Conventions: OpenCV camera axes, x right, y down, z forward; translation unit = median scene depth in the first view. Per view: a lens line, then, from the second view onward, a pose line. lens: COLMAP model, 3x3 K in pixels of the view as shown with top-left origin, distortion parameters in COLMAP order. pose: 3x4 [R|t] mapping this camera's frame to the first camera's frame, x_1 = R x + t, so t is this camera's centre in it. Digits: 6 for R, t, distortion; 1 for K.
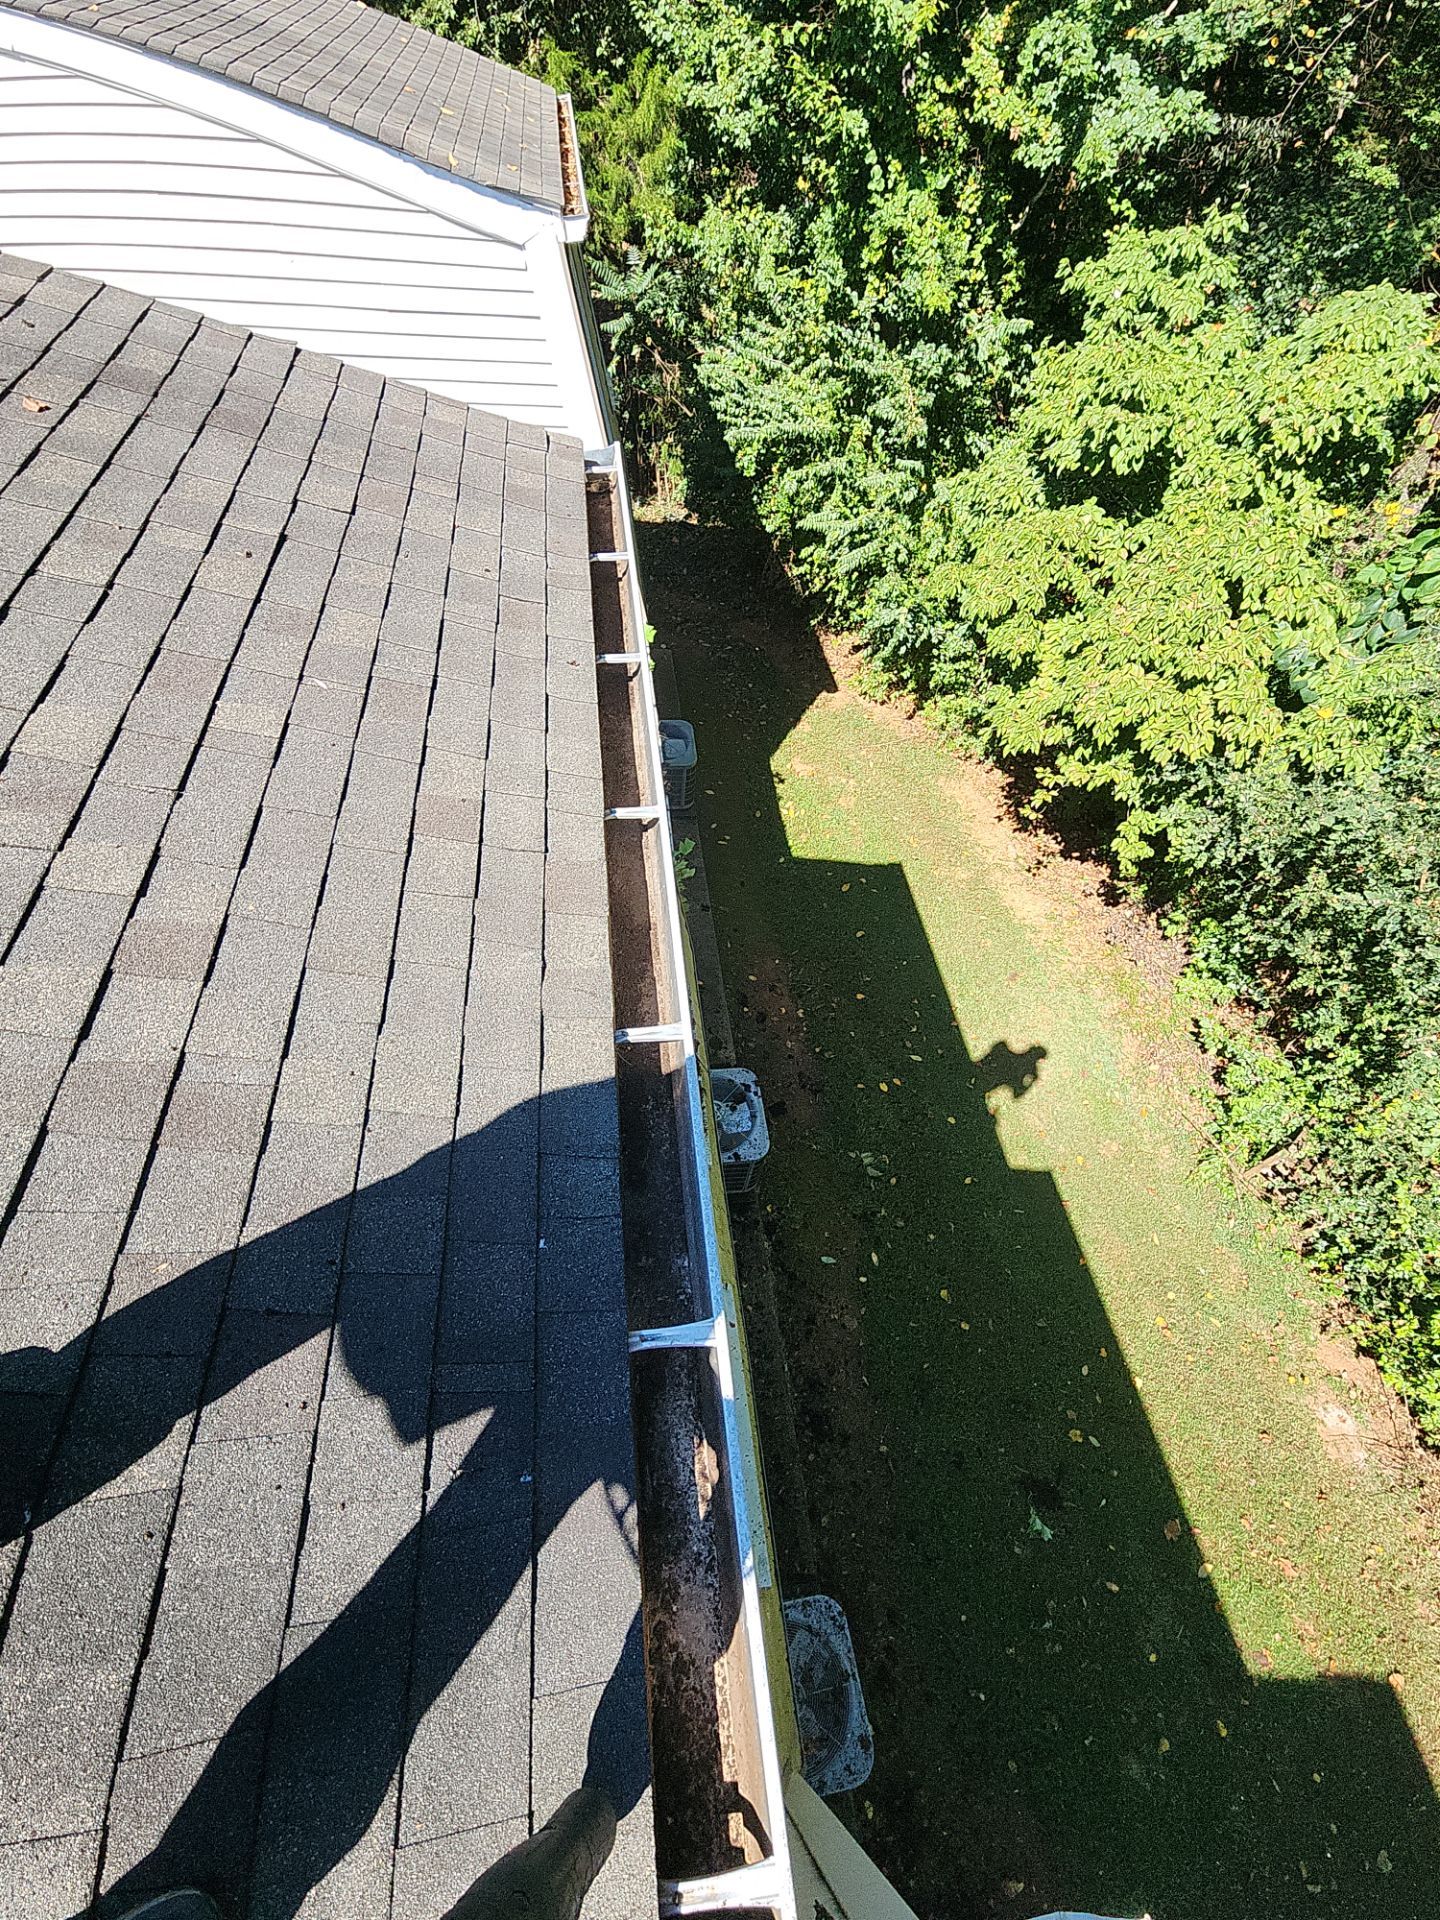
lens RADIAL K [[883.2, 0, 720.0], [0, 883.2, 960.0], [0, 0, 1]] dist [0.013279, 0.000092]
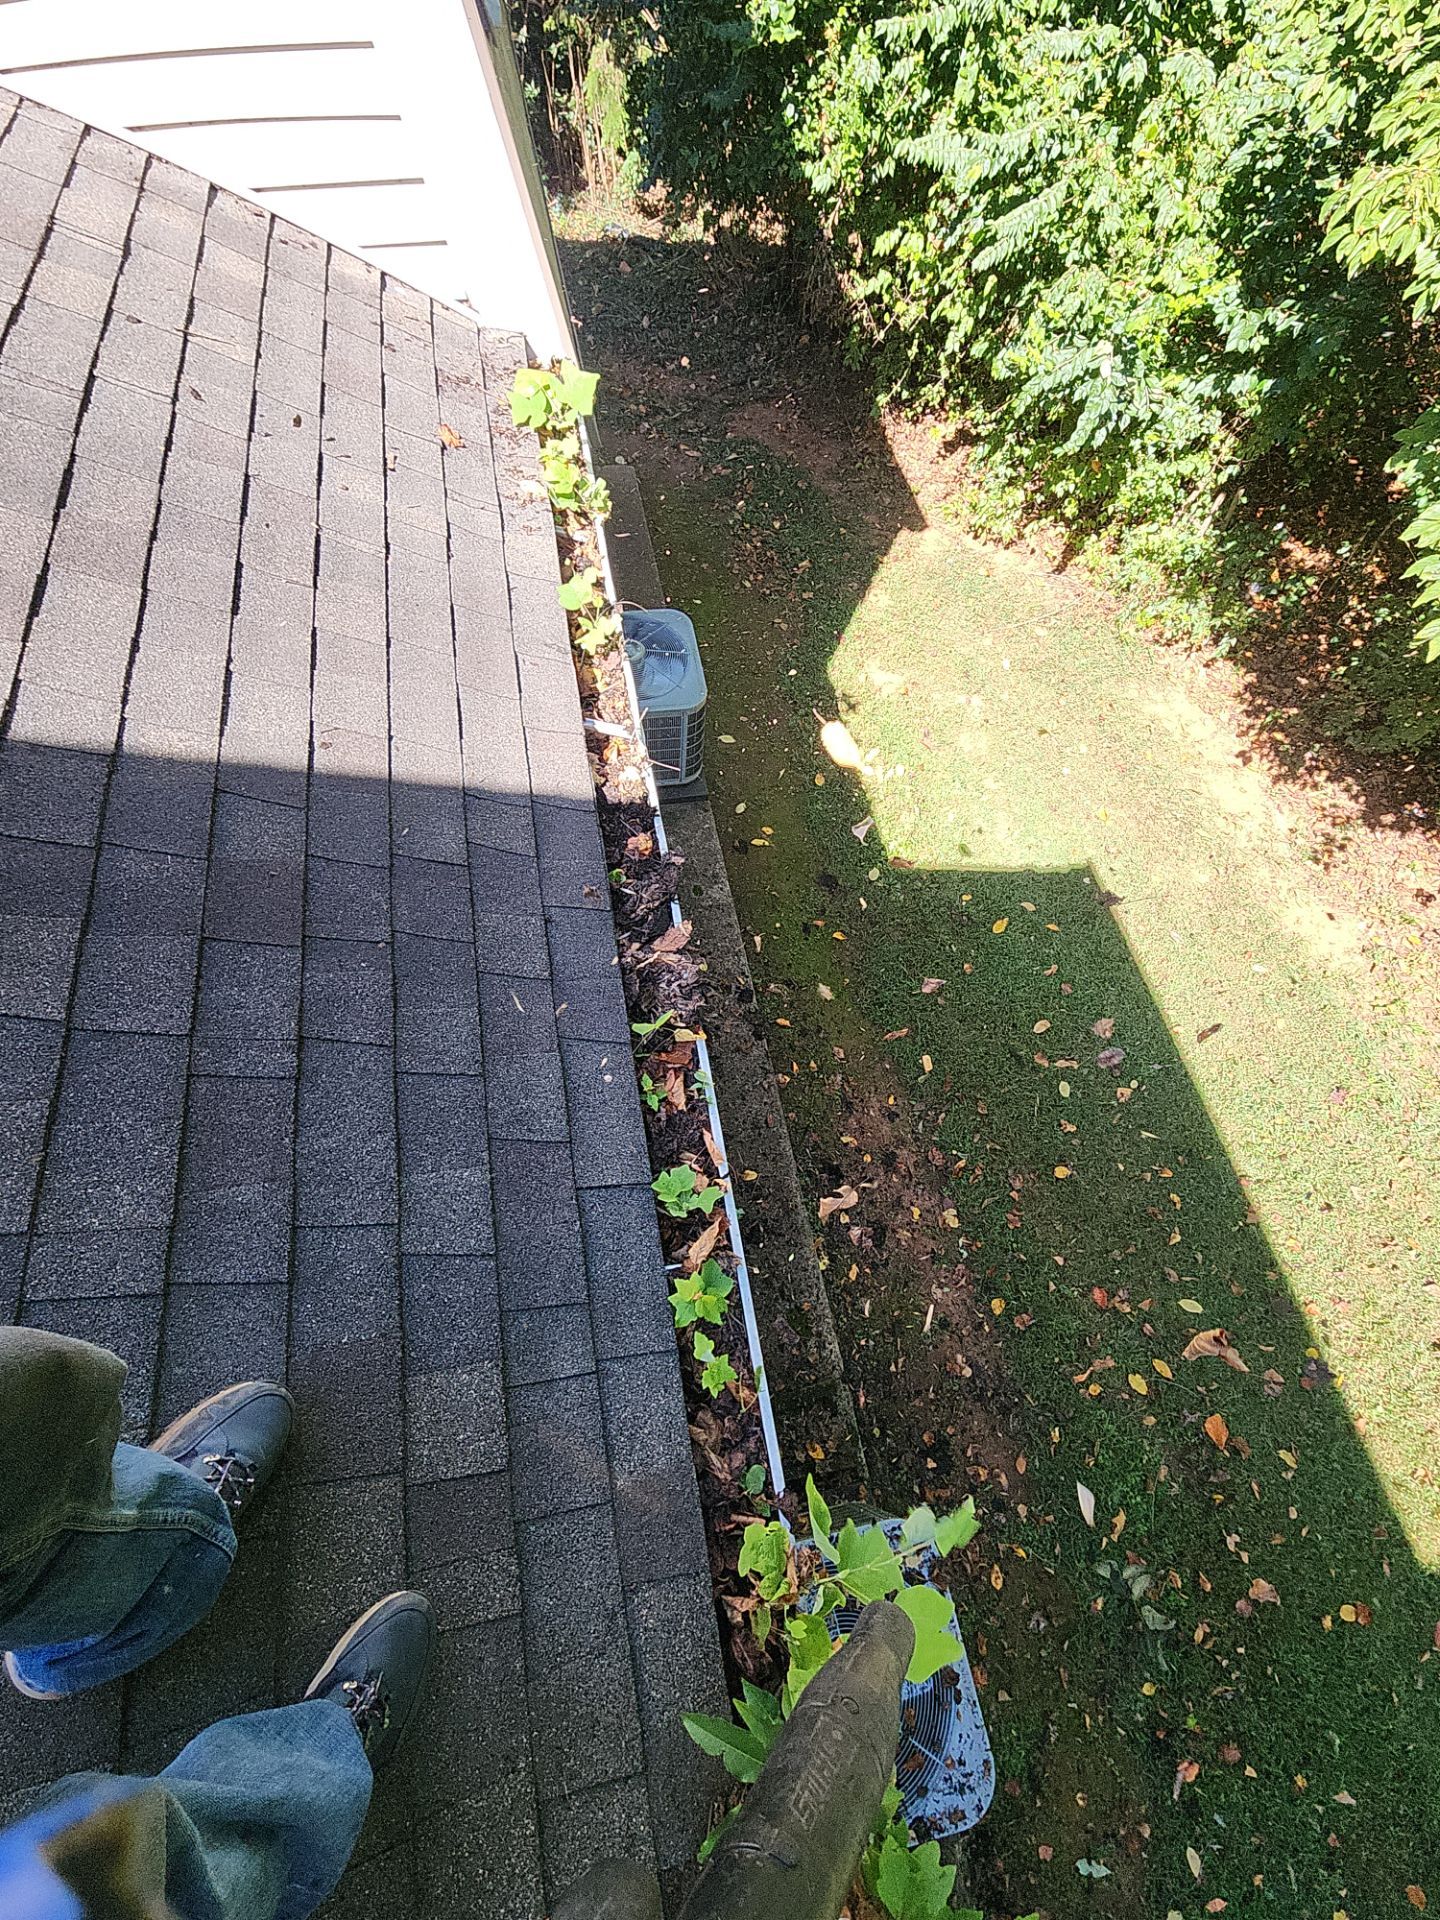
lens RADIAL K [[883.2, 0, 720.0], [0, 883.2, 960.0], [0, 0, 1]] dist [0.013279, 0.000092]
pose [[0.997962, -0.061370, 0.017496, -0.033742], [0.057601, 0.984274, 0.166993, -0.146572], [-0.027469, -0.165645, 0.985803, 0.434631]]
